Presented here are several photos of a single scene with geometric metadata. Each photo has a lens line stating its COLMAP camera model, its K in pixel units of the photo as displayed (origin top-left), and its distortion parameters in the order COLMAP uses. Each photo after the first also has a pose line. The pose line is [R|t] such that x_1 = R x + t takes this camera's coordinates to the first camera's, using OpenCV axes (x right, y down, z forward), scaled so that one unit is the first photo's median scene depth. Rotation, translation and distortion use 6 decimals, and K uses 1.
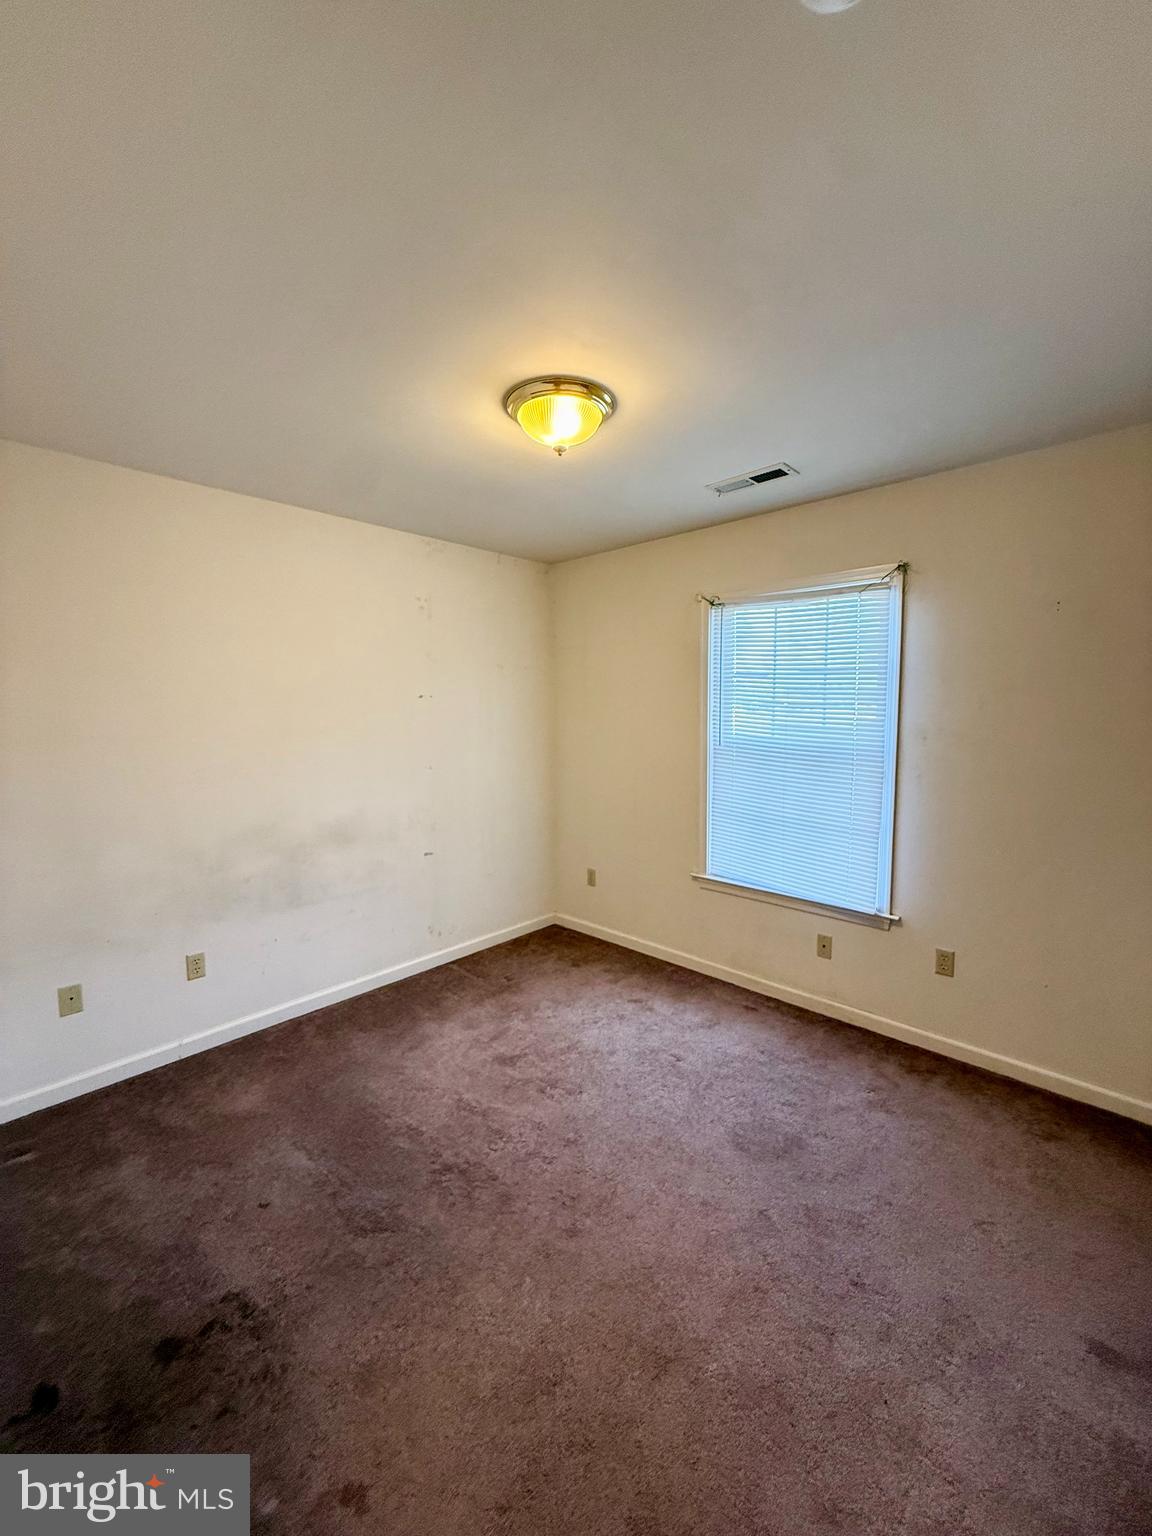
lens RADIAL K [[612.9, 0, 579.0], [0, 612.9, 758.7], [0, 0, 1]] dist [0.000140, 0.000203]
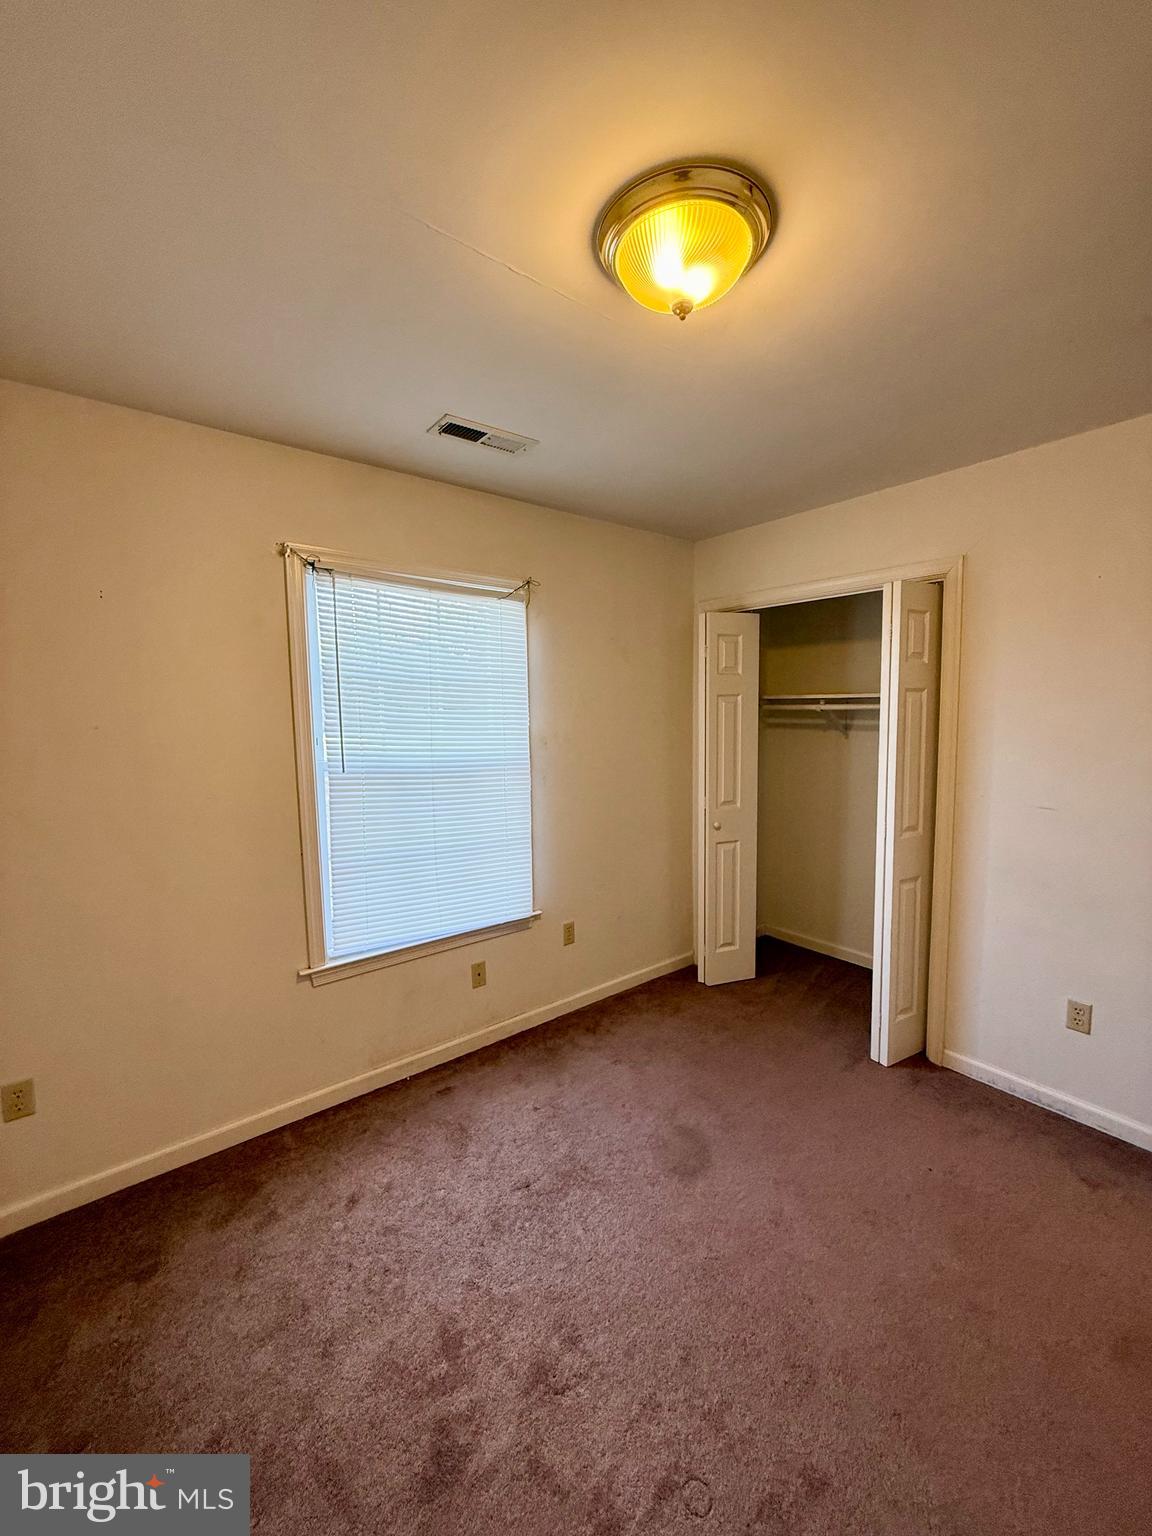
lens RADIAL K [[602.6, 0, 576.0], [0, 602.6, 768.0], [0, 0, 1]] dist [0.000266, 0.000034]
pose [[0.145469, -0.090035, 0.985258, -0.456372], [0.090183, 0.992912, 0.077419, -0.063005], [-0.985244, 0.077591, 0.152557, 0.702620]]
